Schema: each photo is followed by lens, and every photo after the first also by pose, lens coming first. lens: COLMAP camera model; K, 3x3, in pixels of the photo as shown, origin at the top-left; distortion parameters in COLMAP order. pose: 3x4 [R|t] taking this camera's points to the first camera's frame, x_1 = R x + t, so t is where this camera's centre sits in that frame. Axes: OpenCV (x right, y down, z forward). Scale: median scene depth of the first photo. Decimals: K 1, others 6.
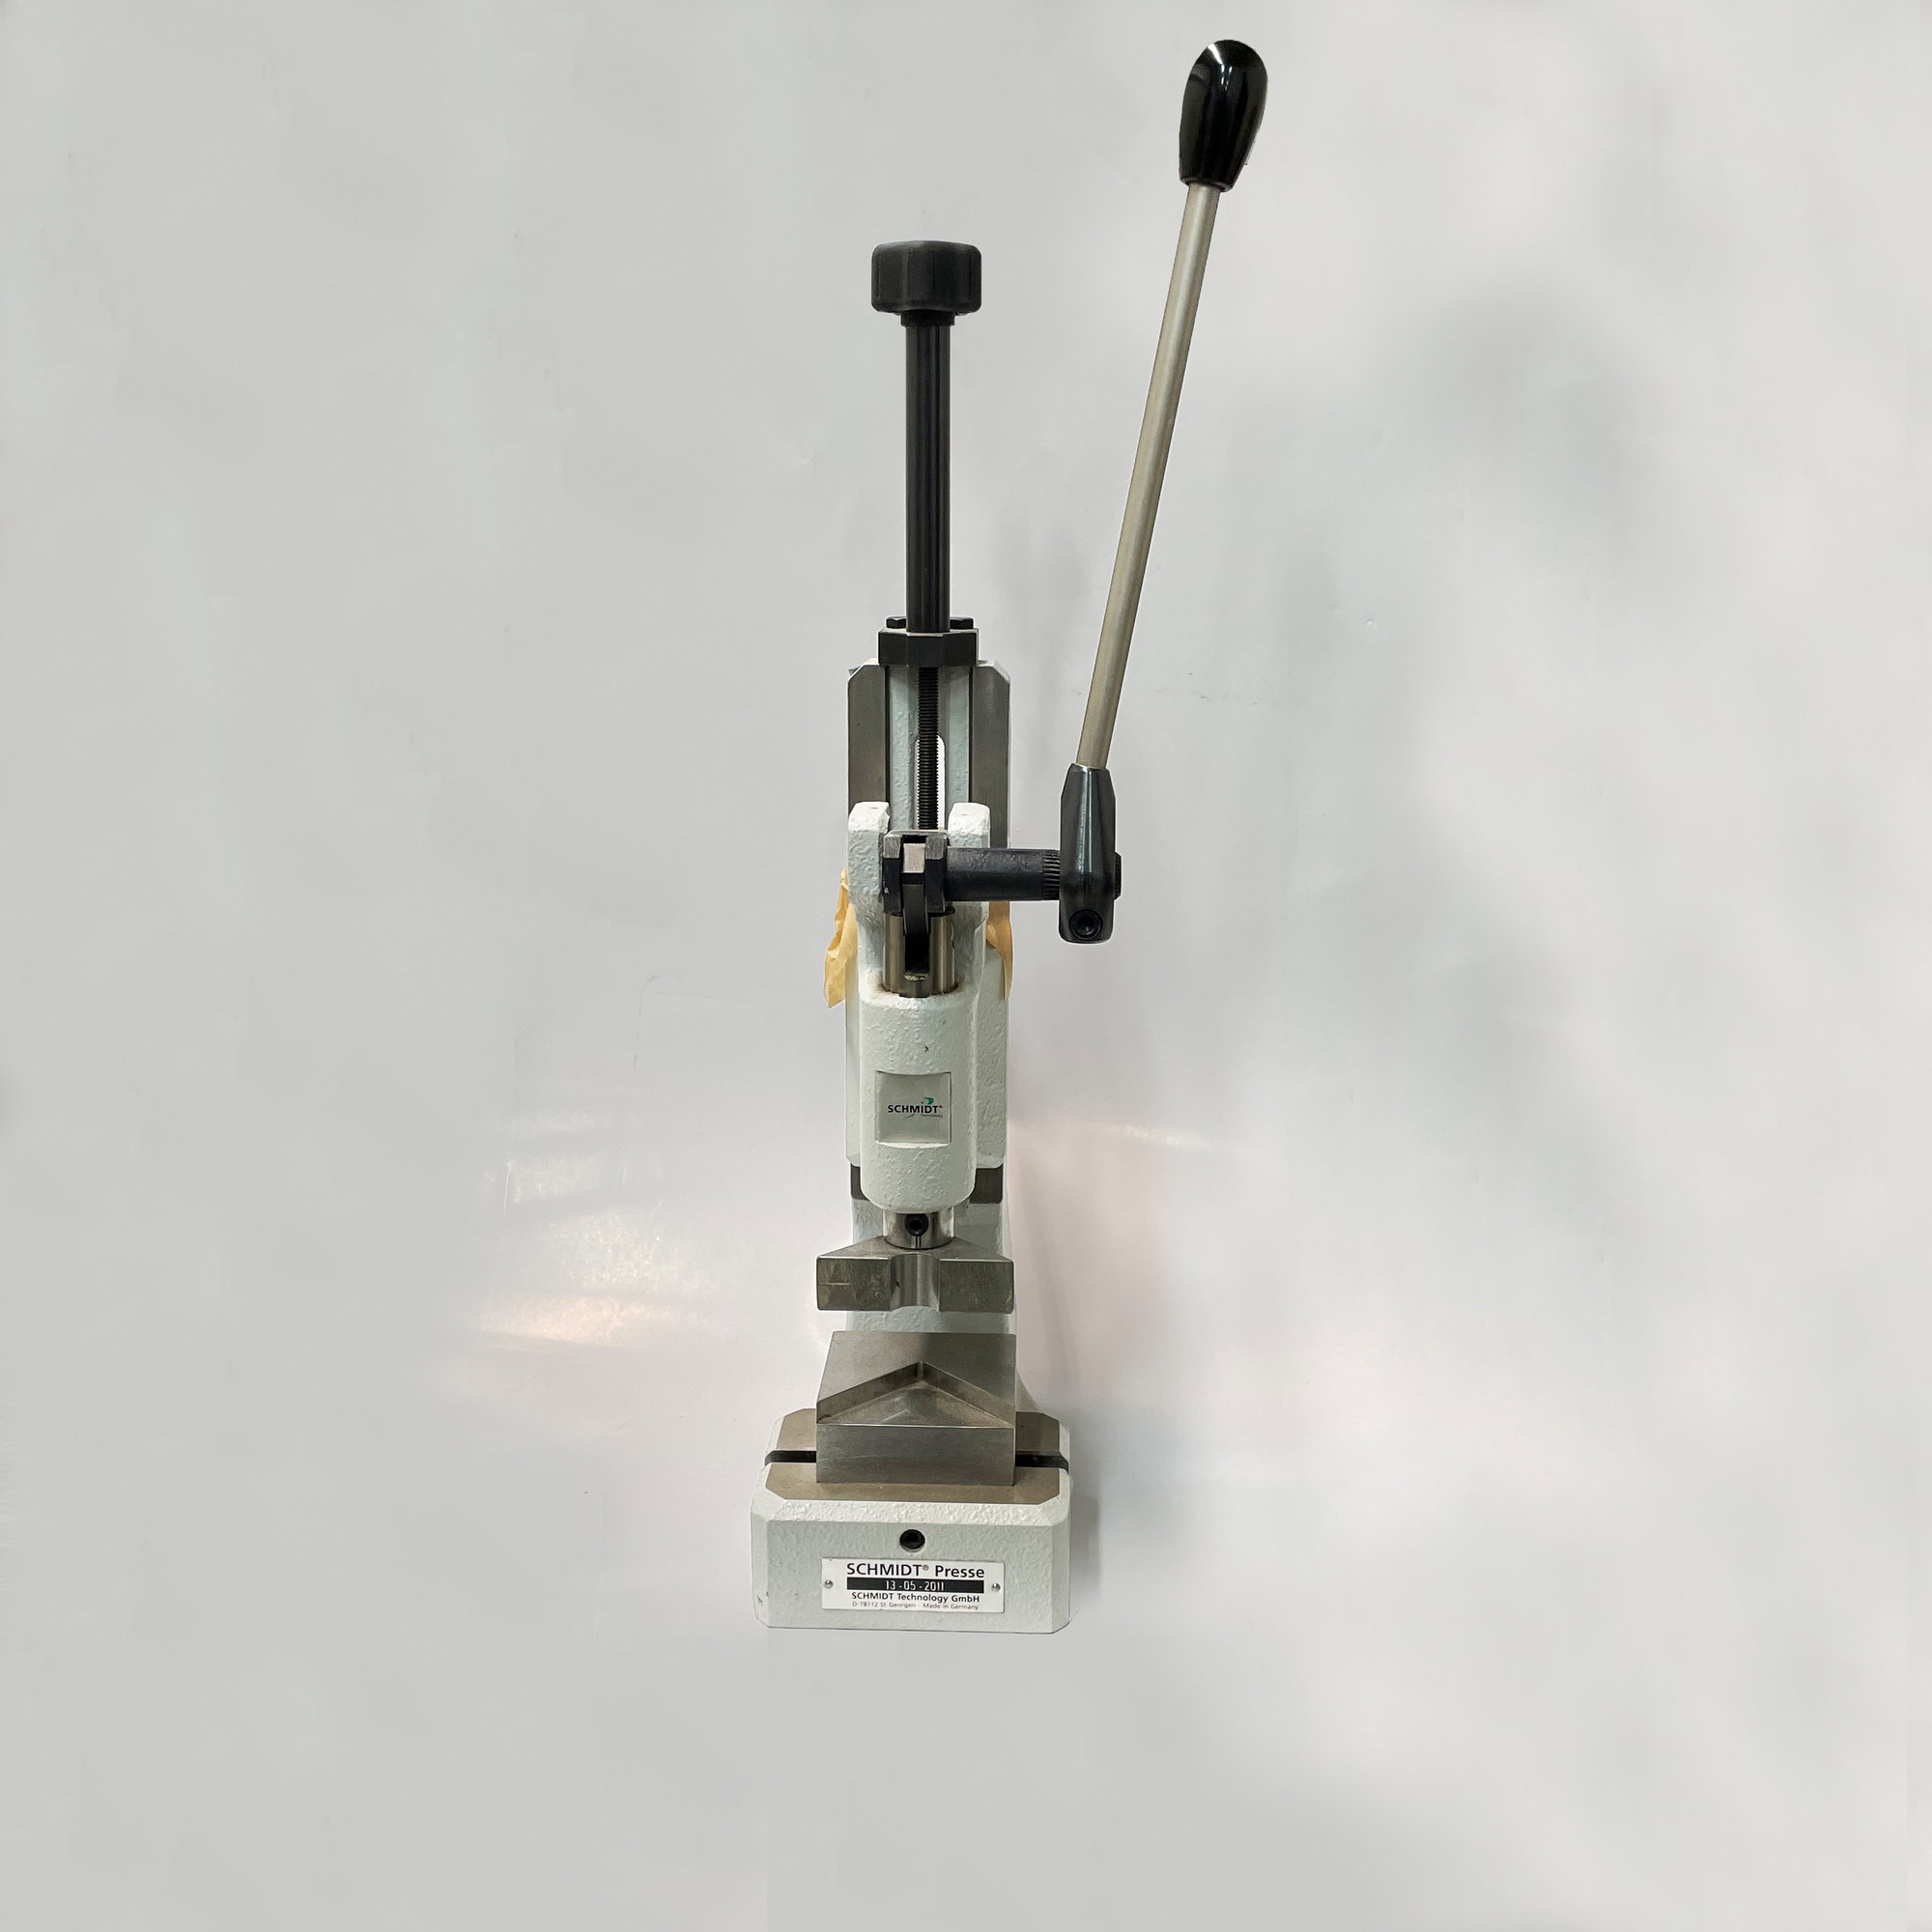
lens RADIAL K [[2006.6, 0, 976.5], [0, 2006.6, 961.8], [0, 0, 1]] dist [0.006780, 0.000000]
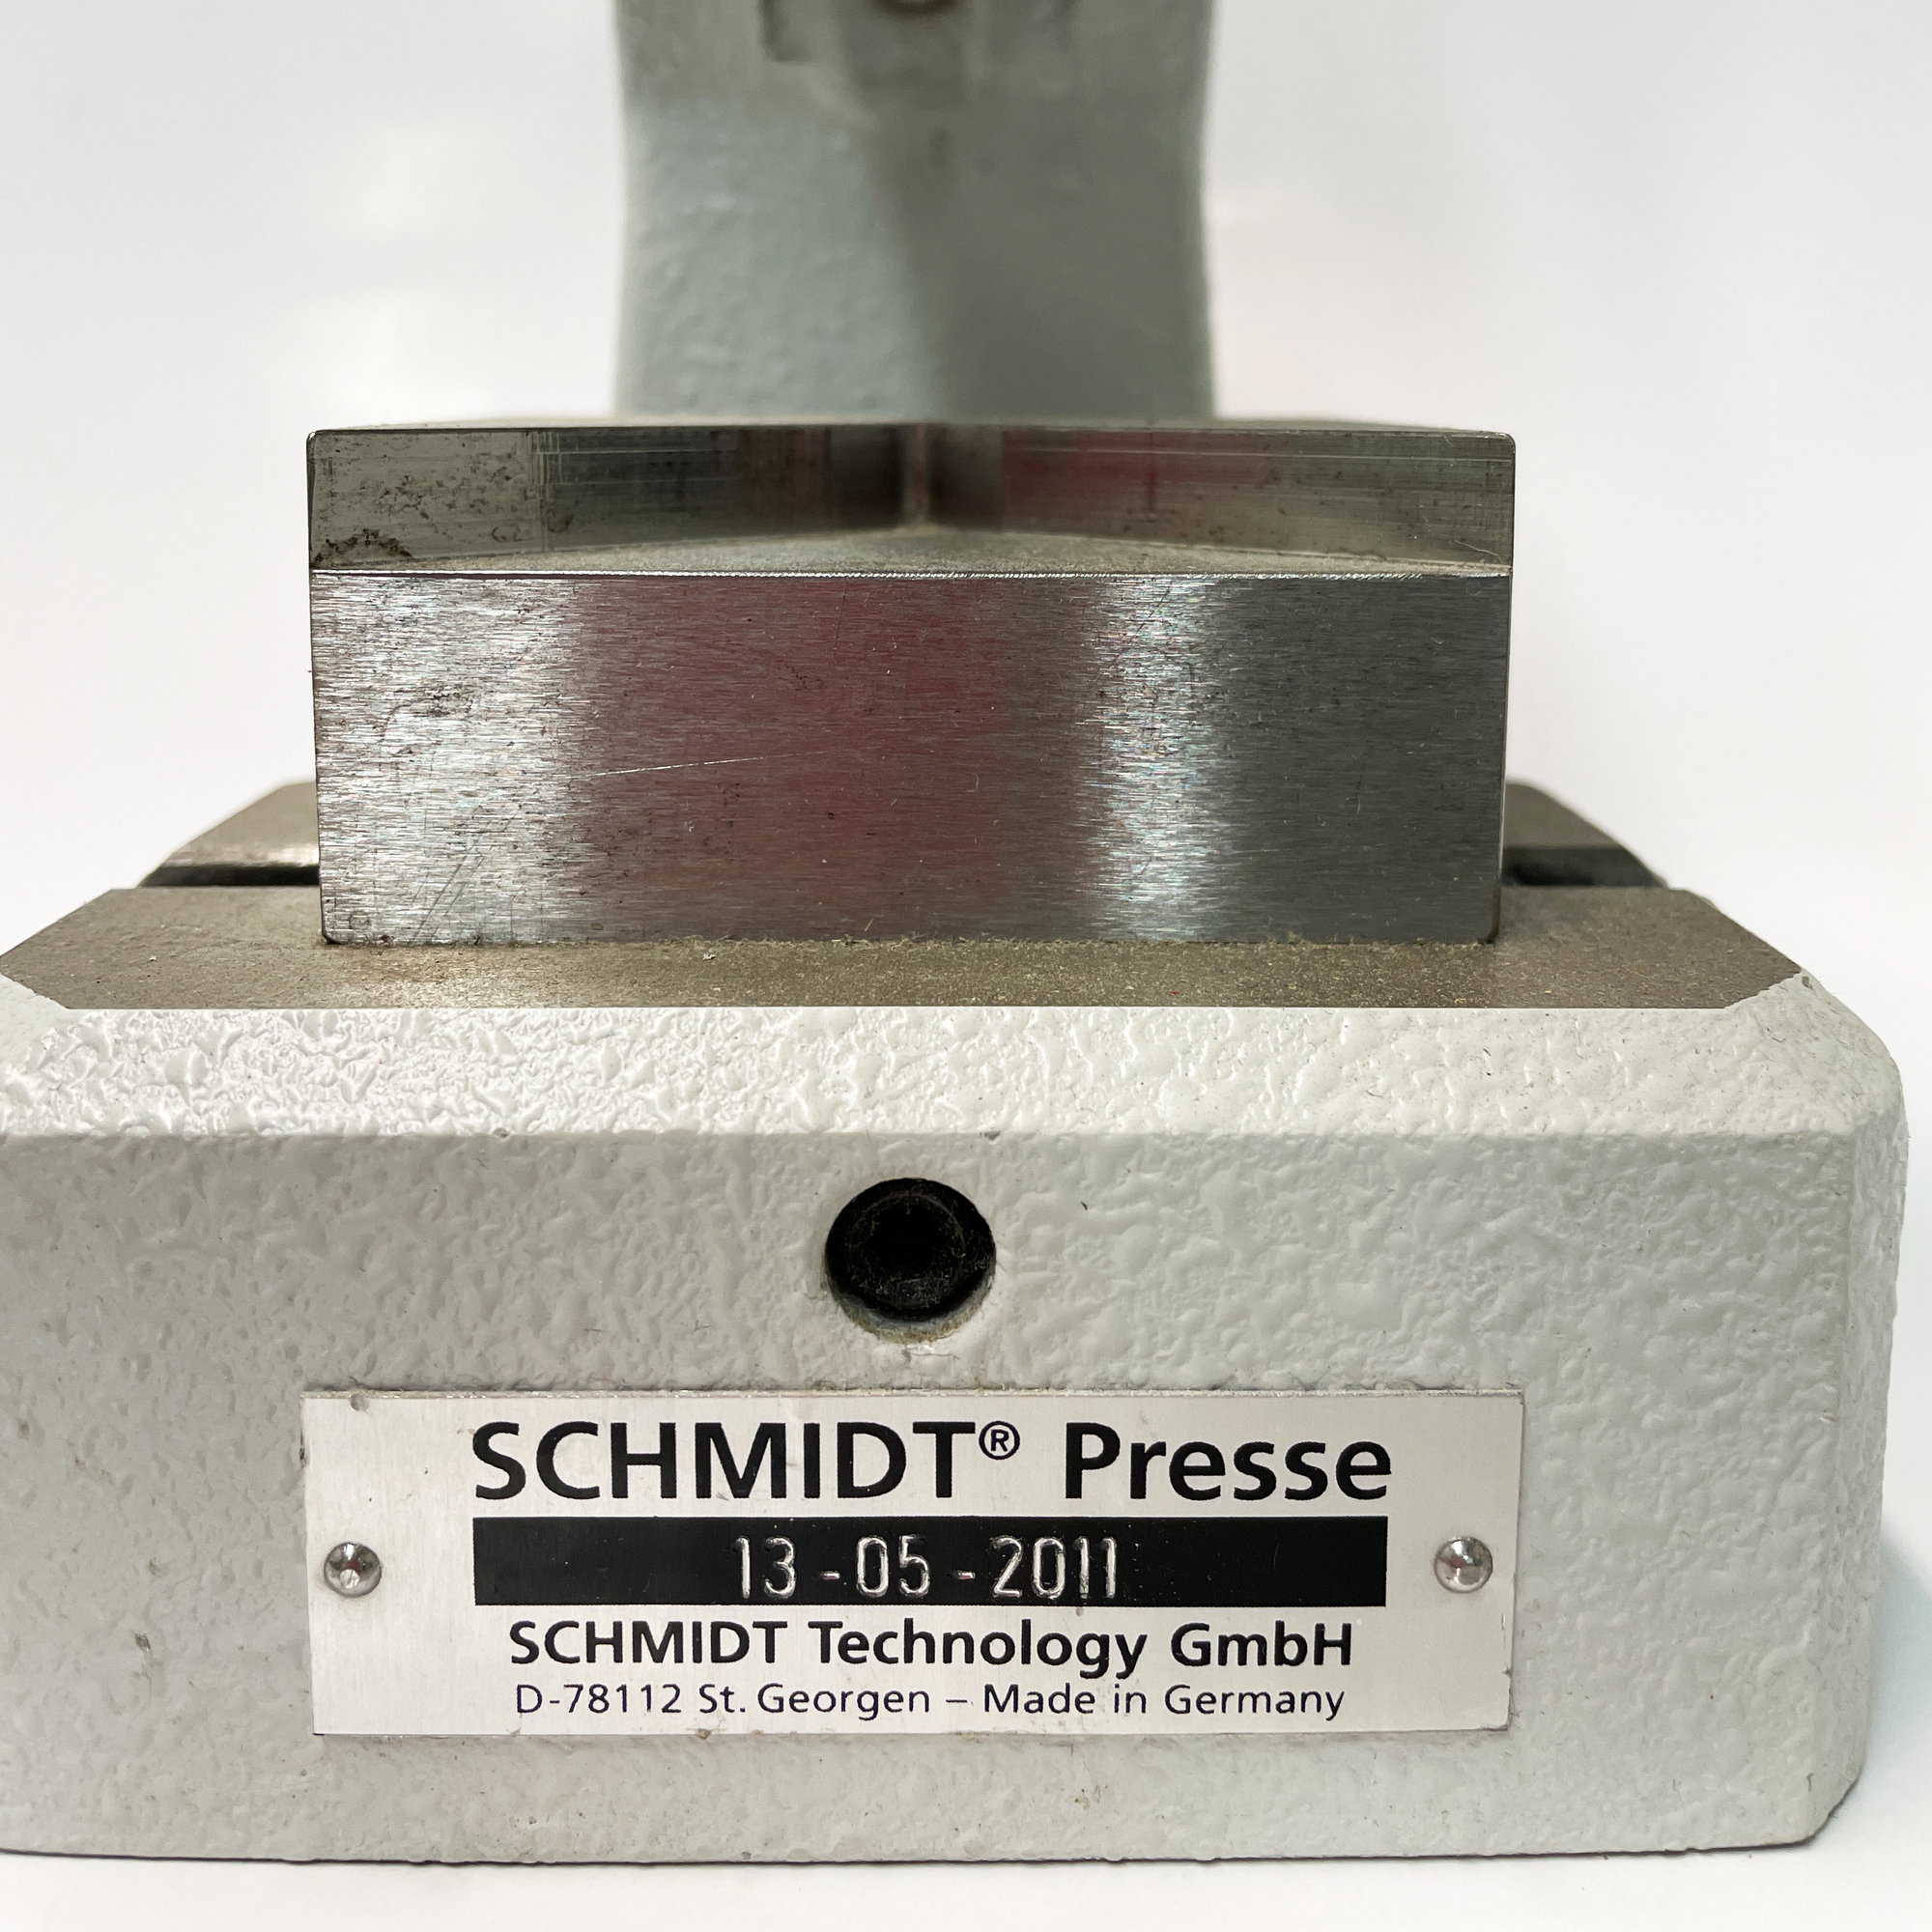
lens RADIAL K [[2006.6, 0, 953.5], [0, 2006.6, 955.8], [0, 0, 1]] dist [0.006780, 0.000000]
pose [[0.999103, -0.009668, 0.041224, -0.034489], [0.011489, 0.998958, -0.044163, 0.271658], [-0.040754, 0.044597, 0.998173, 0.847620]]
